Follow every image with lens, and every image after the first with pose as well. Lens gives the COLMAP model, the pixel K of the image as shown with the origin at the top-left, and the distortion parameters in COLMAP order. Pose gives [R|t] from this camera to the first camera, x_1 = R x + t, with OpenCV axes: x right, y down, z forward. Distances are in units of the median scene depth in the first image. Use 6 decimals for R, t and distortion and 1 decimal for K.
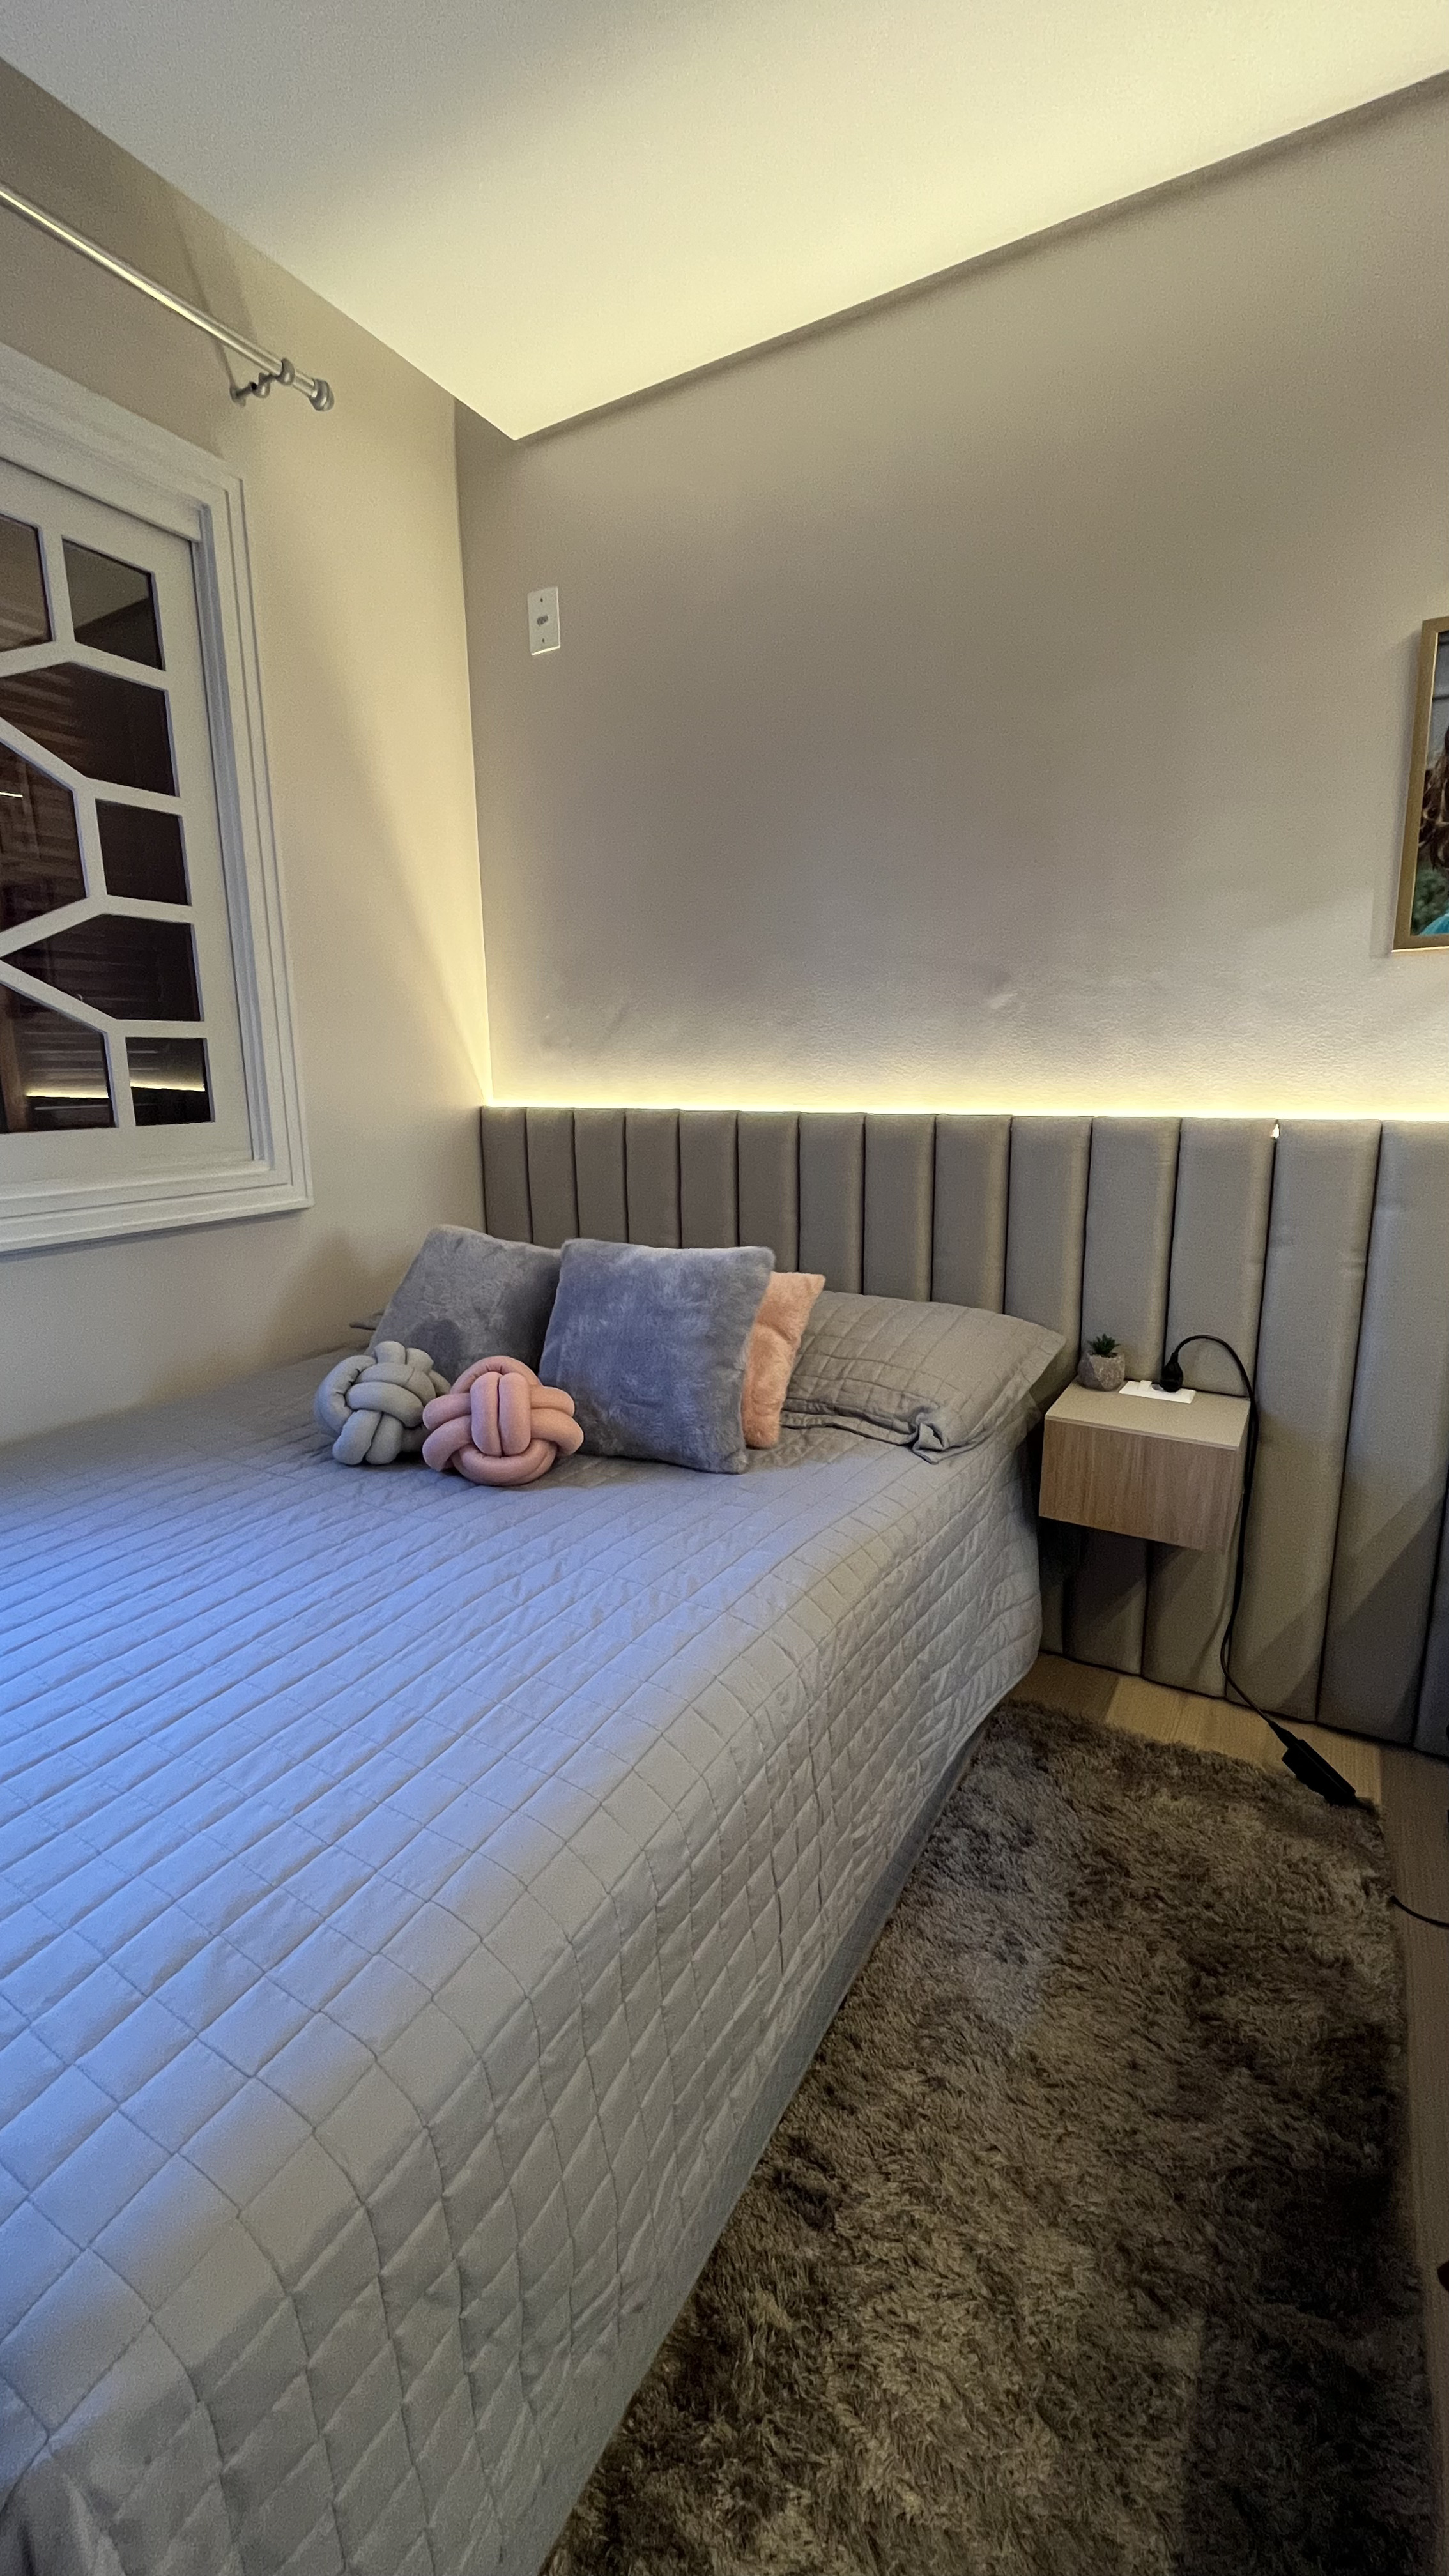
lens RADIAL K [[1059.1, 0, 727.5], [0, 1059.1, 1290.0], [0, 0, 1]] dist [-0.014293, 0.000106]
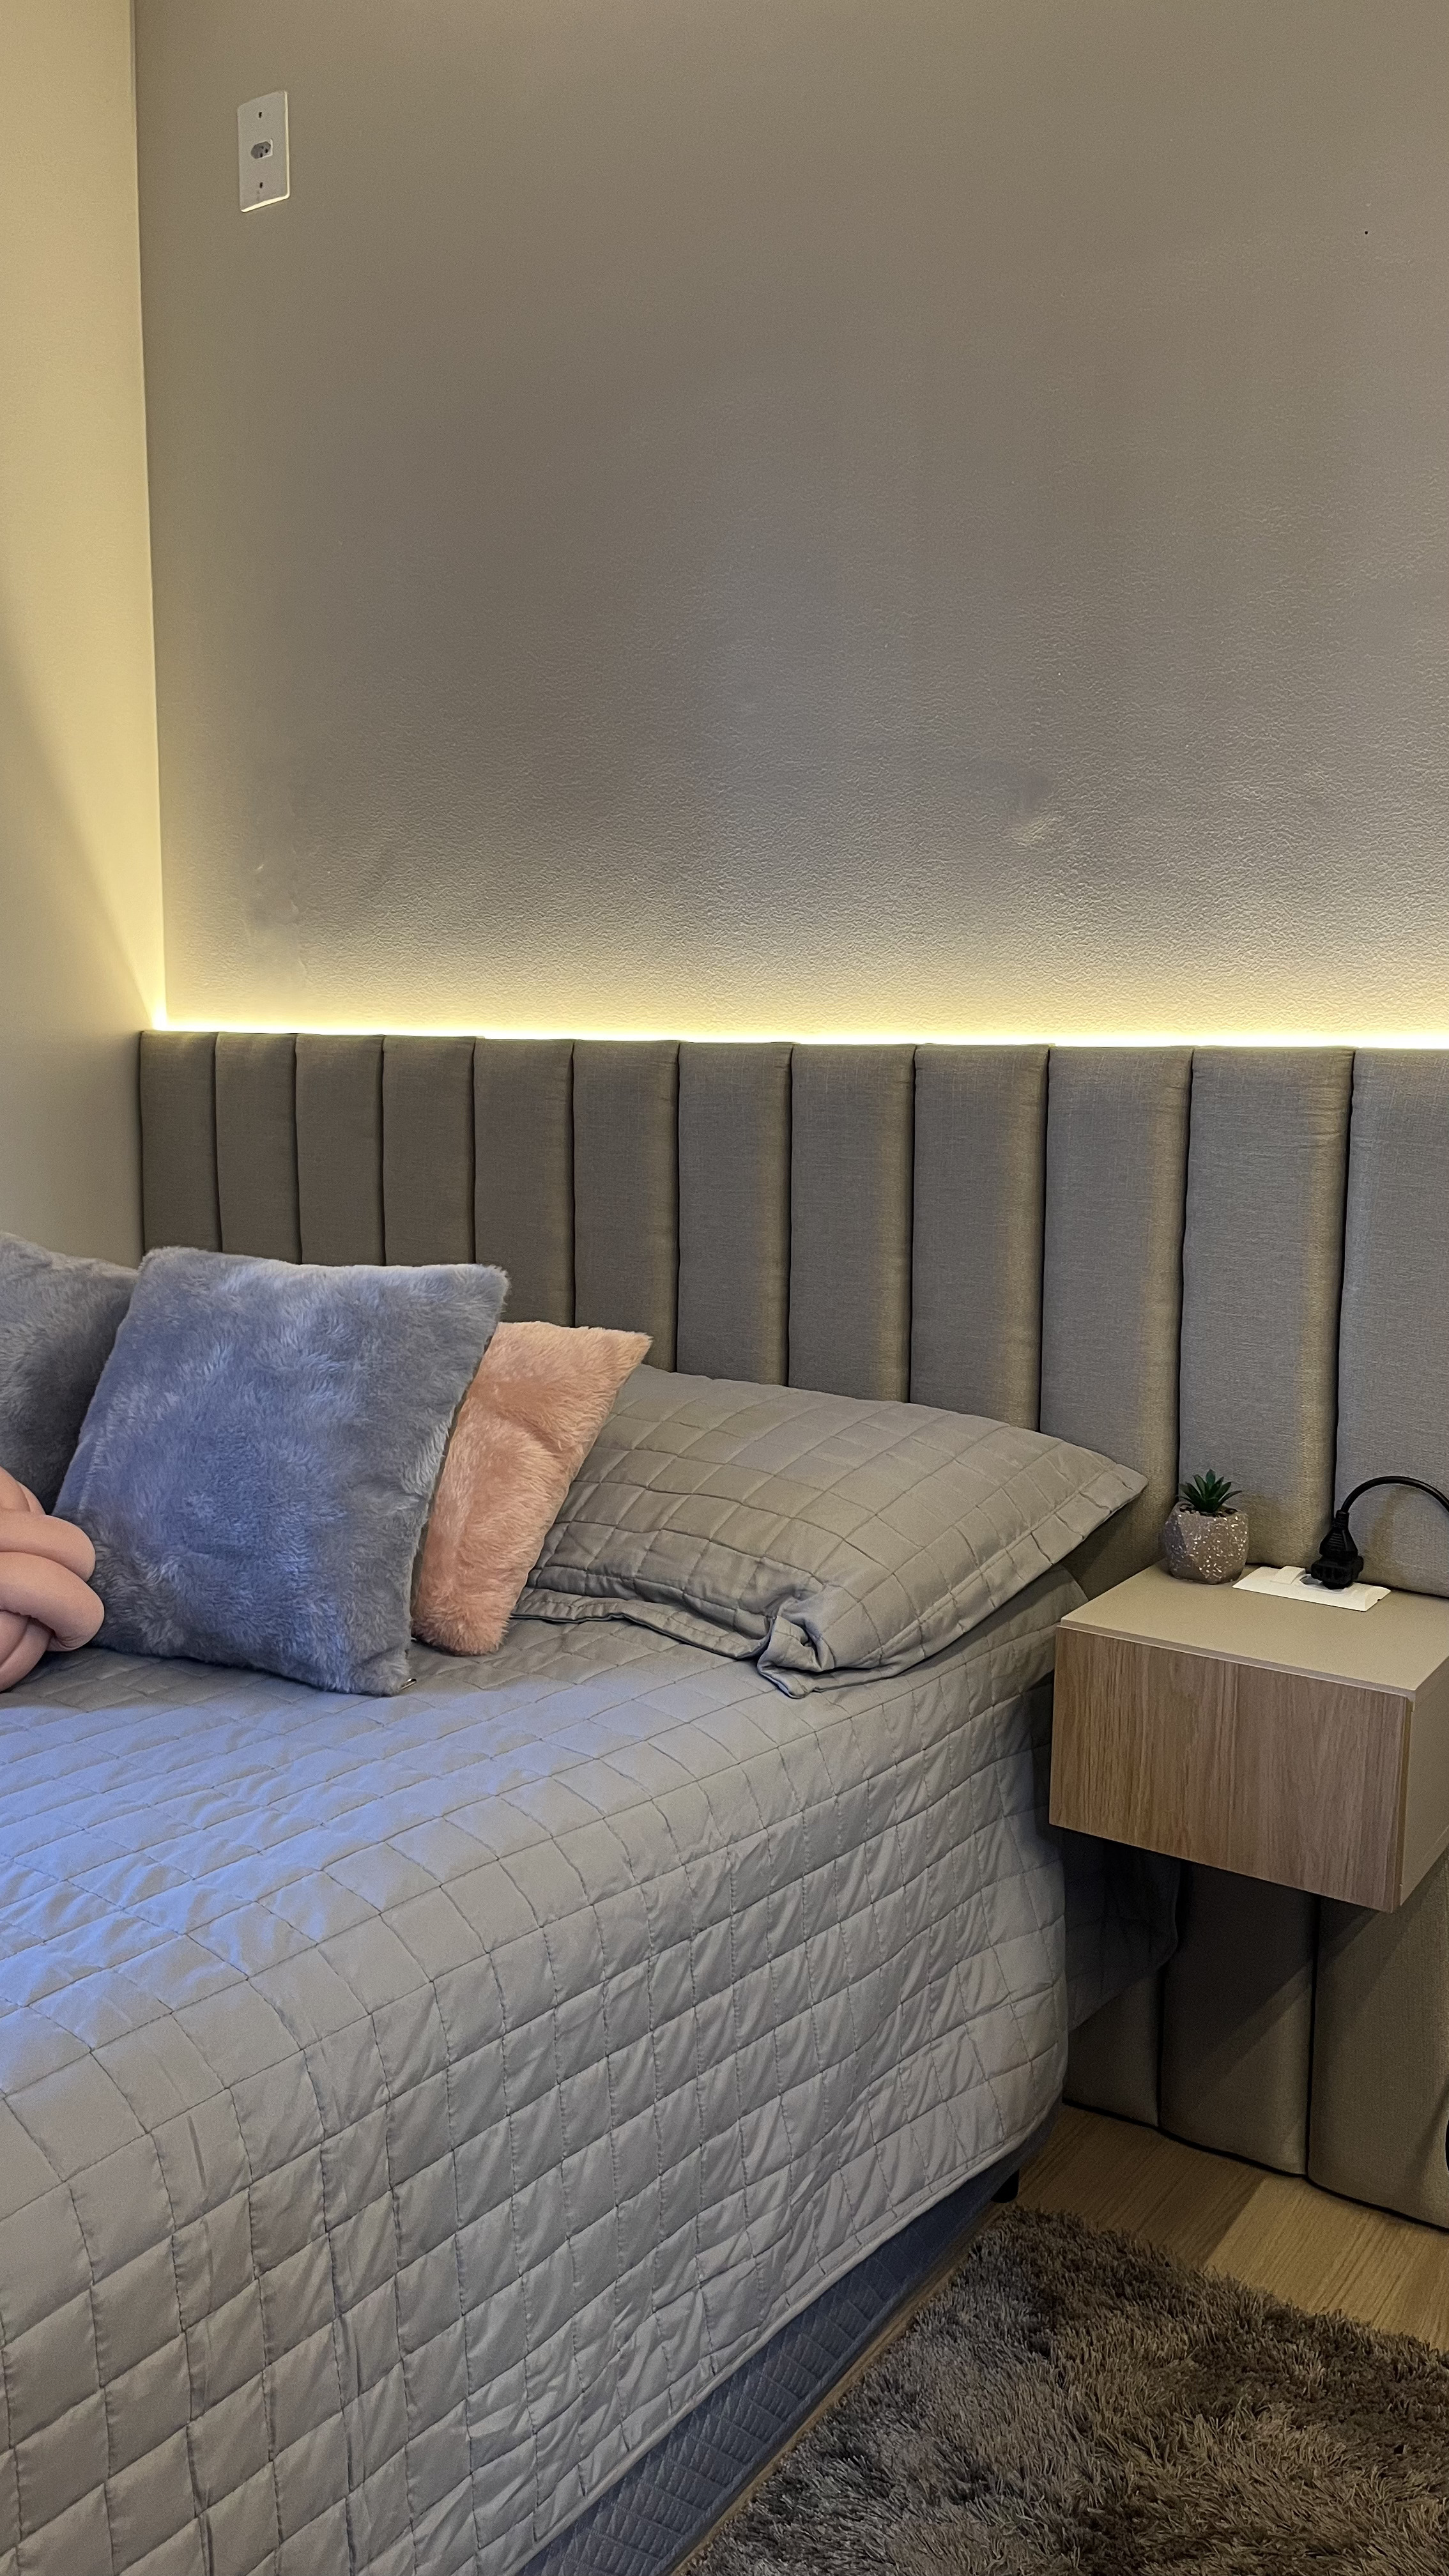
lens RADIAL K [[1991.7, 0, 725.2], [0, 1991.7, 1287.5], [0, 0, 1]] dist [0.030273, -0.045789]
pose [[0.998032, 0.028590, -0.055805, 0.188764], [-0.032982, 0.996294, -0.079442, 0.040920], [0.053327, 0.081127, 0.995276, 0.027026]]
